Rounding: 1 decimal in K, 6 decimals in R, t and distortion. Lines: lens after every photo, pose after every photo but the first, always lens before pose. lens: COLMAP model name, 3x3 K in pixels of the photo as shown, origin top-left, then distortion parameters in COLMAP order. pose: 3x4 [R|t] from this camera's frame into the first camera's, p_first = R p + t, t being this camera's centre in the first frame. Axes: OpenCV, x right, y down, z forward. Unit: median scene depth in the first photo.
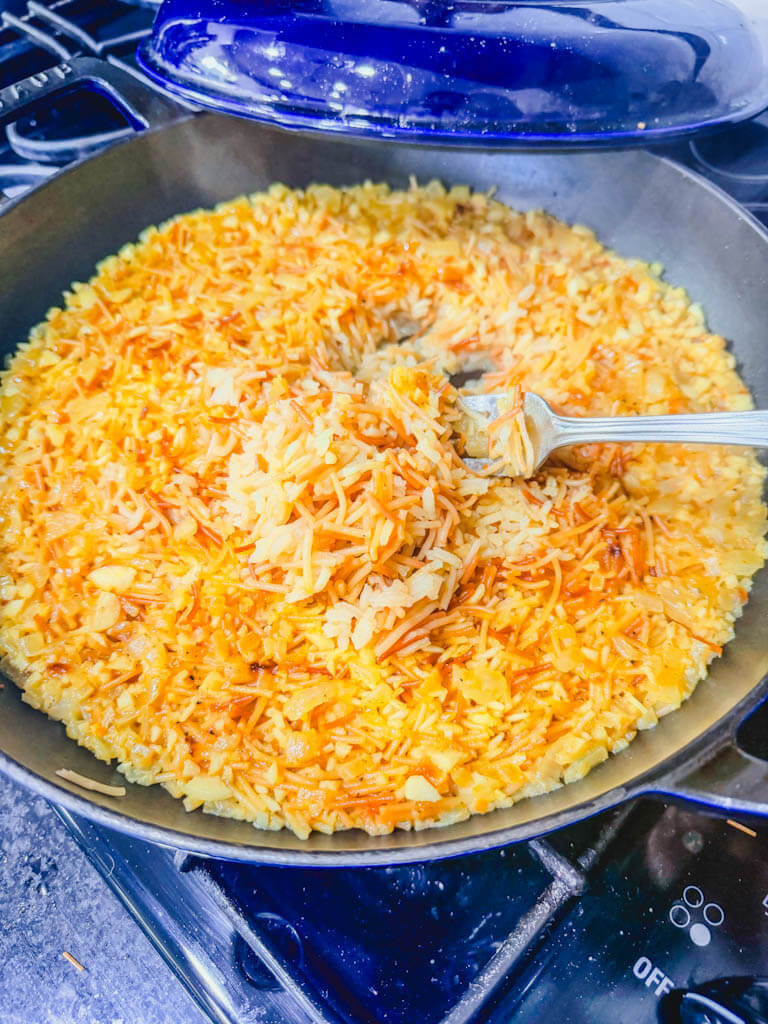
lens RADIAL K [[825.3, 0, 379.2], [0, 825.3, 510.7], [0, 0, 1]] dist [-0.026717, 0.017297]
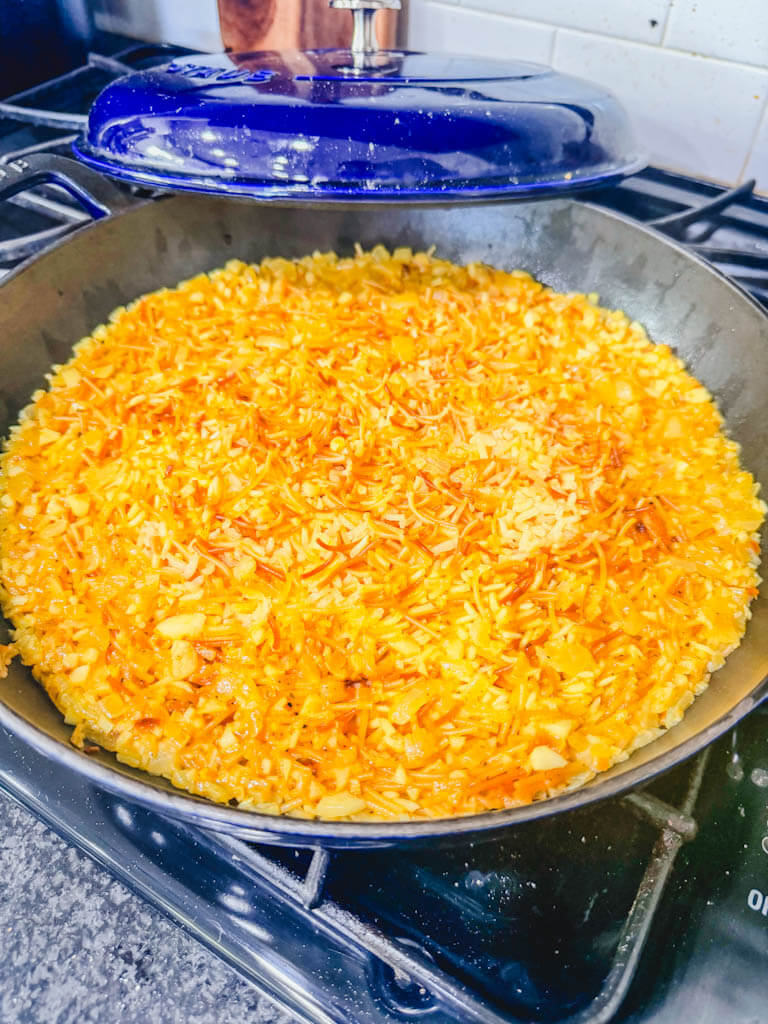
lens RADIAL K [[815.0, 0, 384.0], [0, 815.0, 512.0], [0, 0, 1]] dist [-0.001490, -0.009545]
pose [[0.971541, -0.137657, 0.192764, -0.244228], [0.160871, 0.980781, -0.110402, 0.089383], [-0.173862, 0.138270, 0.975015, -0.013785]]
